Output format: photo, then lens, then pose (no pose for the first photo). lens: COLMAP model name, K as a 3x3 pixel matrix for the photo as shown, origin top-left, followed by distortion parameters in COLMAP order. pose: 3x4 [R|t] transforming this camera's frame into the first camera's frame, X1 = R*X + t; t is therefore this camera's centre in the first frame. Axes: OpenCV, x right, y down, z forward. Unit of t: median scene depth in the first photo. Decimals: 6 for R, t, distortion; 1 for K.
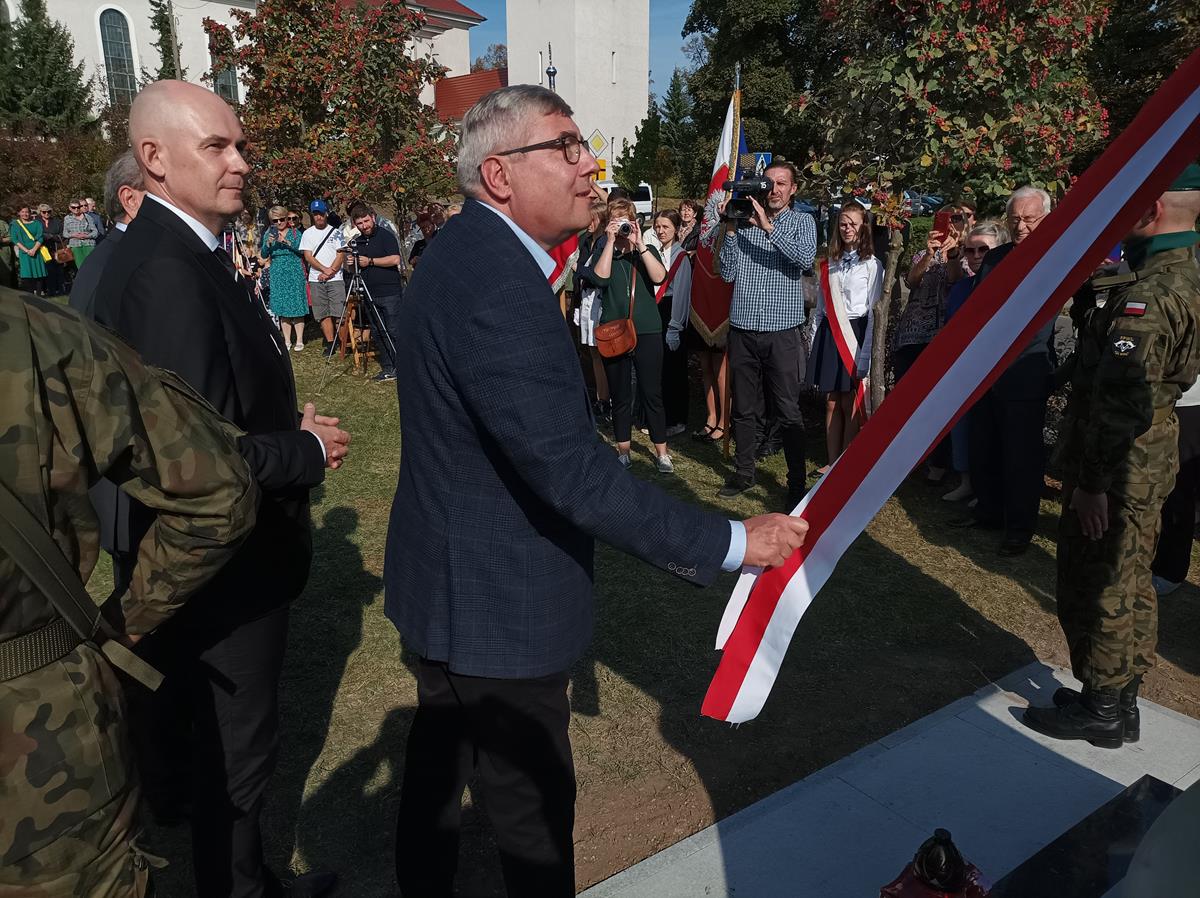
lens RADIAL K [[900.9, 0, 620.8], [0, 900.9, 457.0], [0, 0, 1]] dist [0.030321, -0.021062]
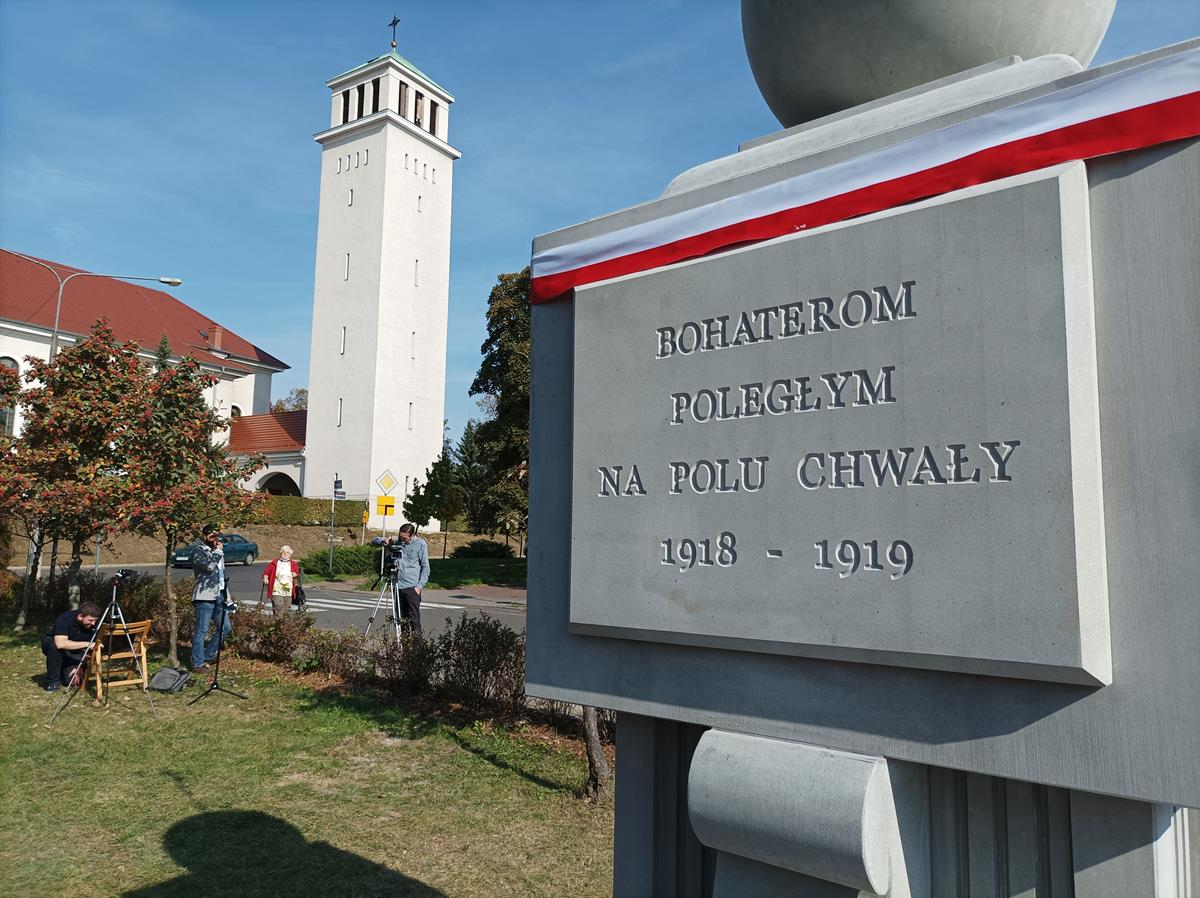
lens RADIAL K [[900.9, 0, 616.8], [0, 900.9, 461.3], [0, 0, 1]] dist [0.030321, -0.021062]
pose [[0.976277, 0.042728, 0.212268, 0.050067], [0.034547, 0.937040, -0.347510, 0.031643], [-0.213752, 0.346599, 0.913334, -0.145405]]
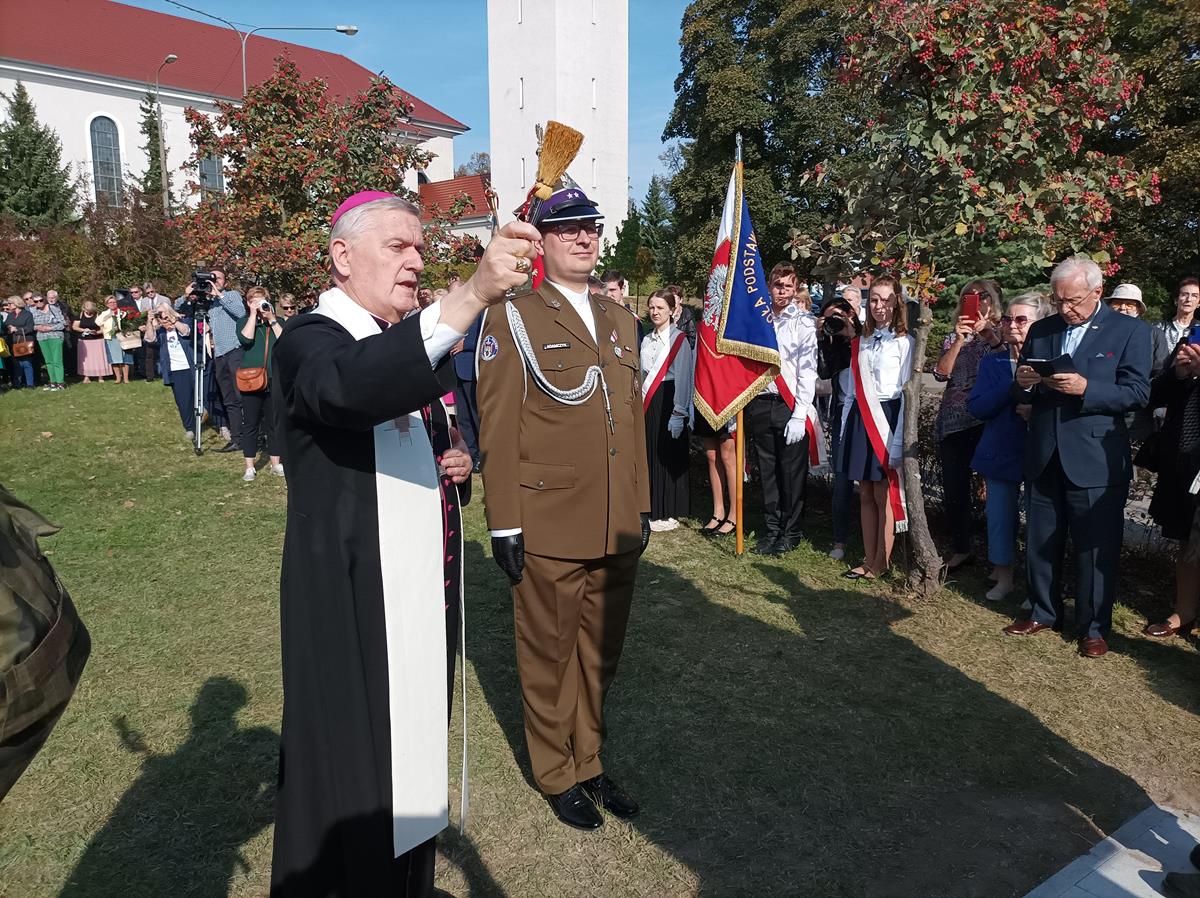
lens RADIAL K [[900.9, 0, 626.5], [0, 900.9, 458.1], [0, 0, 1]] dist [0.030321, -0.021062]
pose [[0.999533, -0.000560, 0.030545, -0.020138], [0.003743, 0.994546, -0.104233, -0.001015], [-0.030320, 0.104299, 0.994084, 0.083926]]
